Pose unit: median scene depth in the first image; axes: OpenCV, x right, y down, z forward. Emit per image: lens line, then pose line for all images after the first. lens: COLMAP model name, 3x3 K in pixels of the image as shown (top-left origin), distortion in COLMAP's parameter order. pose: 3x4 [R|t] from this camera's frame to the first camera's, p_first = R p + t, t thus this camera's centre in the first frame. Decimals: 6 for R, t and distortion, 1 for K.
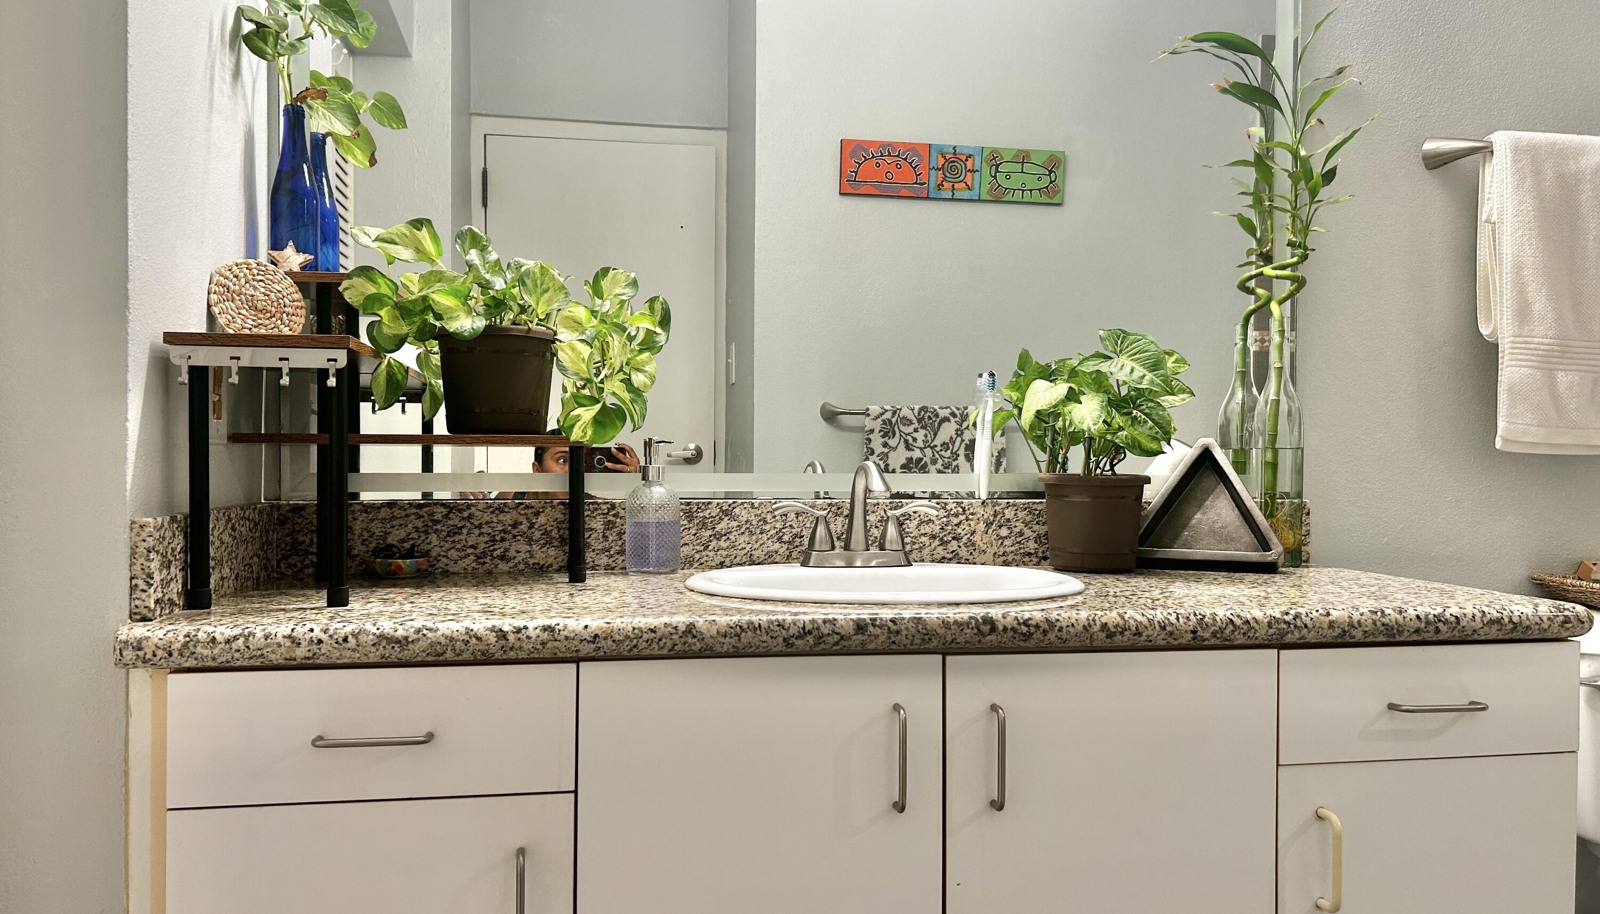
lens RADIAL K [[1213.5, 0, 799.9], [0, 1213.5, 457.3], [0, 0, 1]] dist [0.078236, -0.071035]
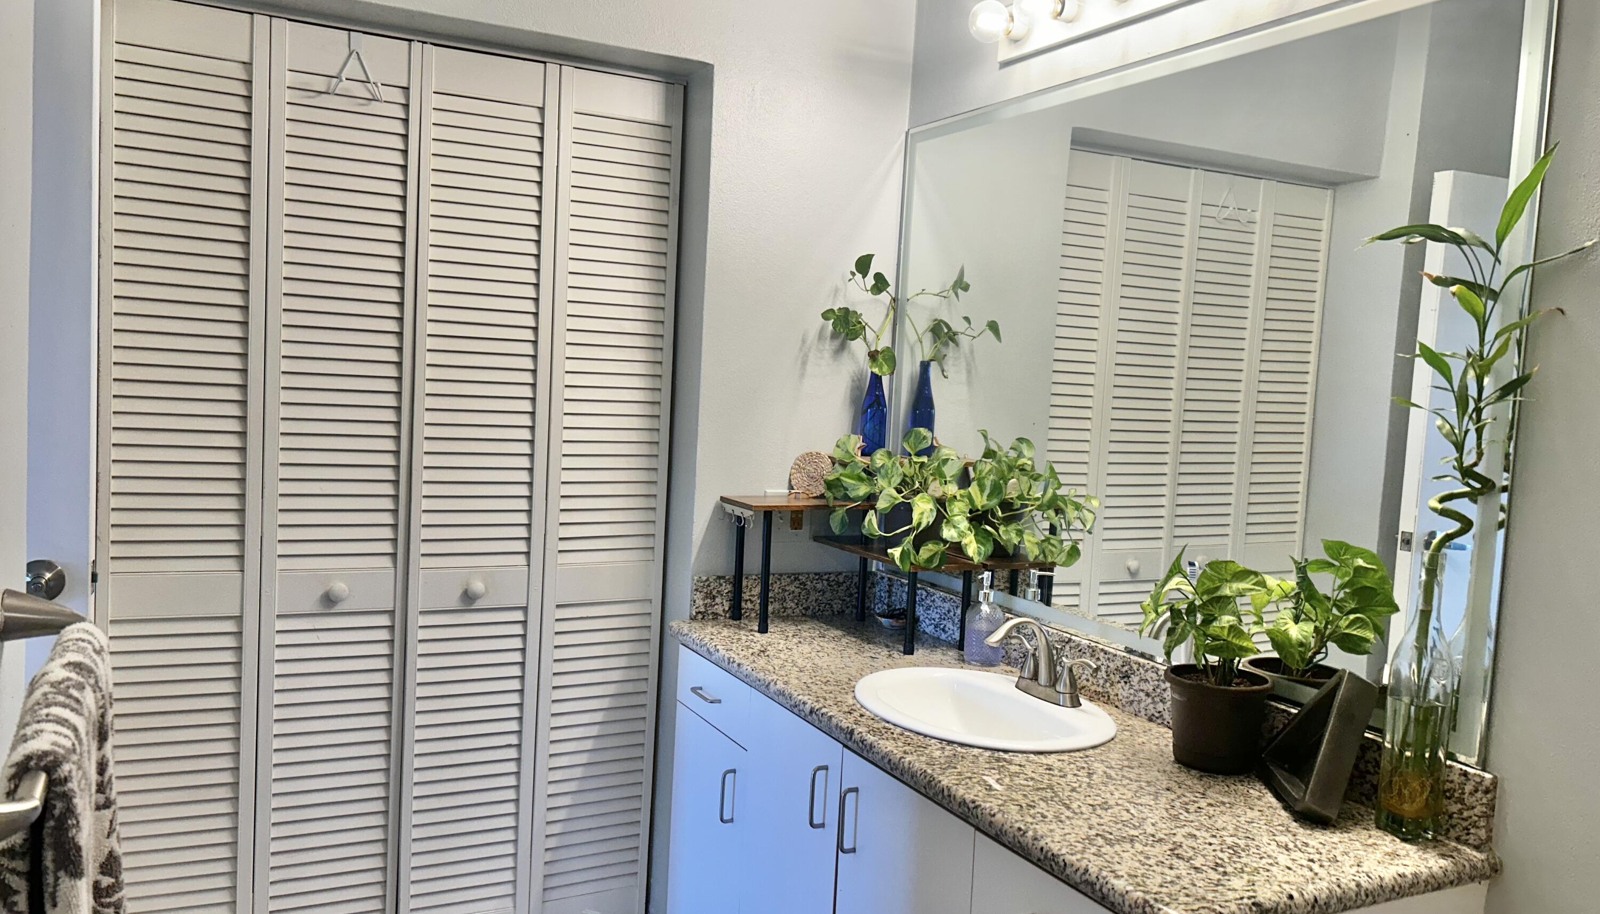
lens RADIAL K [[1213.5, 0, 799.2], [0, 1213.5, 456.8], [0, 0, 1]] dist [0.078236, -0.071035]
pose [[0.290199, 0.077486, -0.953824, 1.184838], [-0.056574, 0.996362, 0.063729, -0.230943], [0.955293, 0.035467, 0.293527, 0.352098]]
